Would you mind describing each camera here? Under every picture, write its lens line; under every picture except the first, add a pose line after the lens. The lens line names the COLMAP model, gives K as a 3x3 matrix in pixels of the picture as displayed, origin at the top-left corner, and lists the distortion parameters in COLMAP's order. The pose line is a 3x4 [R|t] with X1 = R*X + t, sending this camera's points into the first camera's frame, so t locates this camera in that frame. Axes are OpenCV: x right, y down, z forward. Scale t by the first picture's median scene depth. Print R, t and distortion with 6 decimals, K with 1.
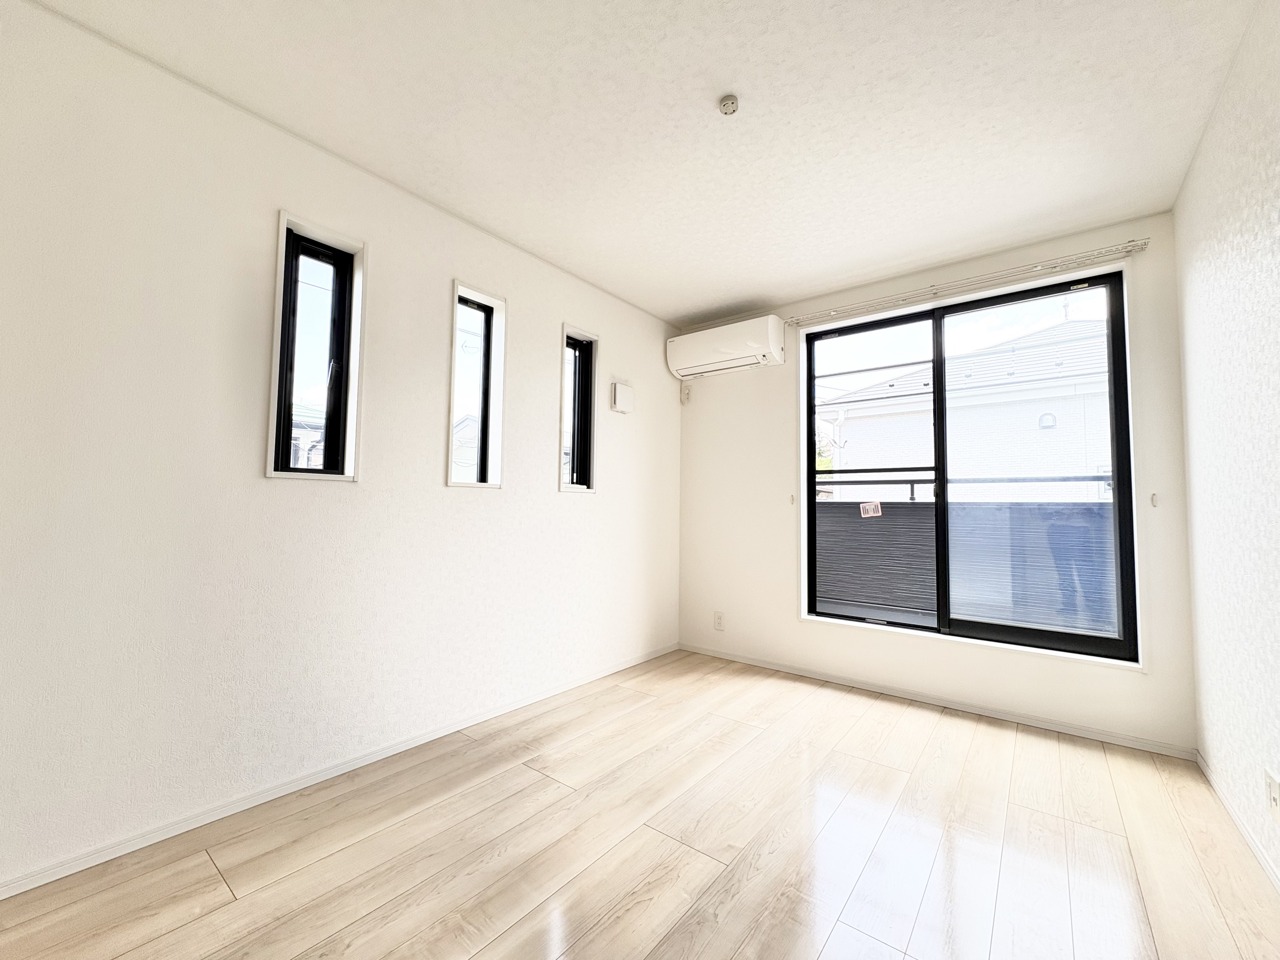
lens RADIAL K [[506.4, 0, 645.8], [0, 506.4, 490.6], [0, 0, 1]] dist [-0.002146, -0.000381]
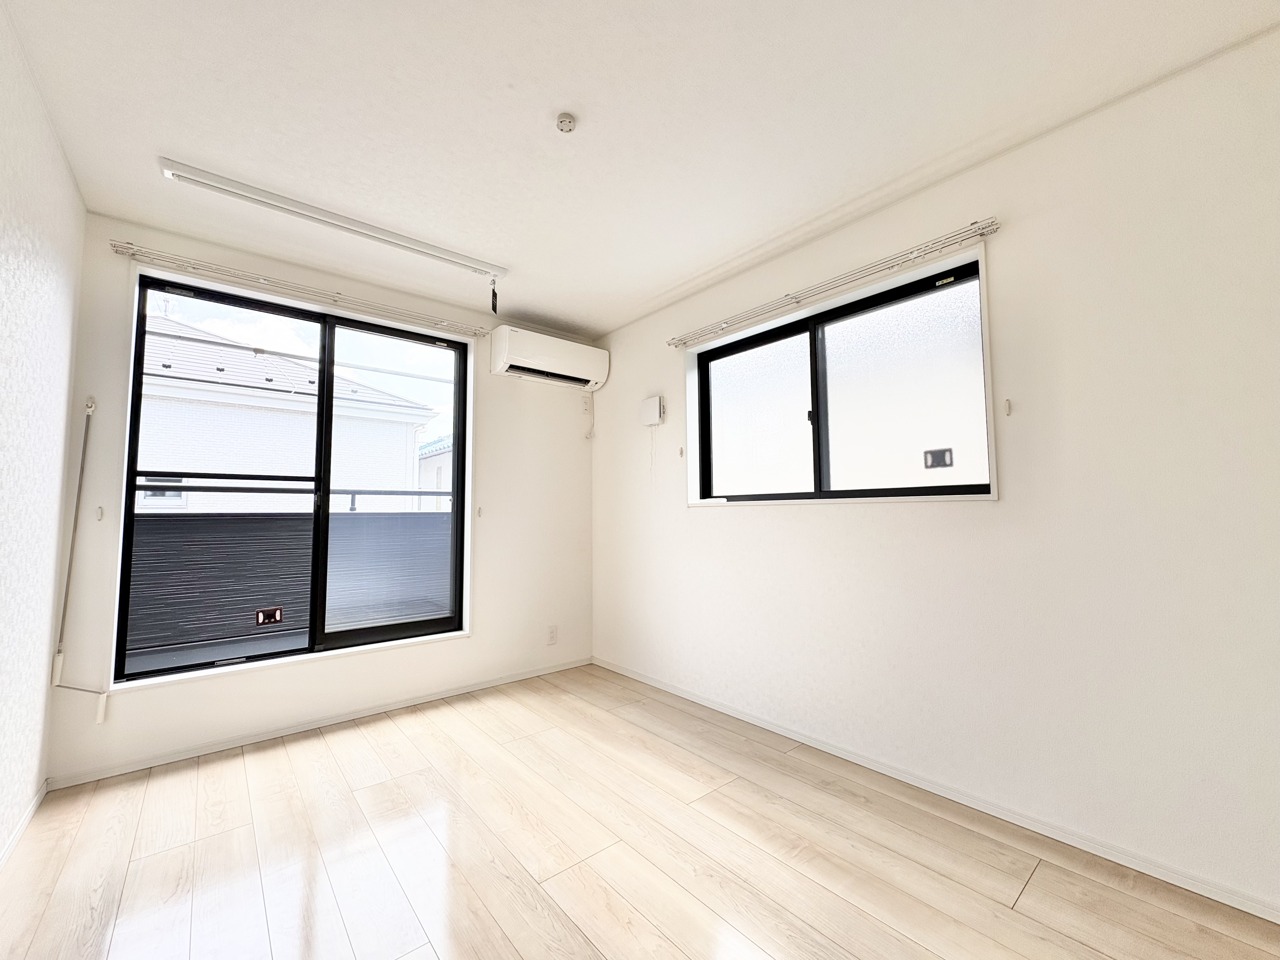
lens RADIAL K [[510.4, 0, 640.8], [0, 510.4, 480.3], [0, 0, 1]] dist [0.000911, -0.000042]
pose [[0.203047, 0.057389, 0.977486, -0.252737], [-0.012565, 0.998351, -0.056004, 0.006657], [-0.979088, -0.000911, 0.203434, 0.208186]]
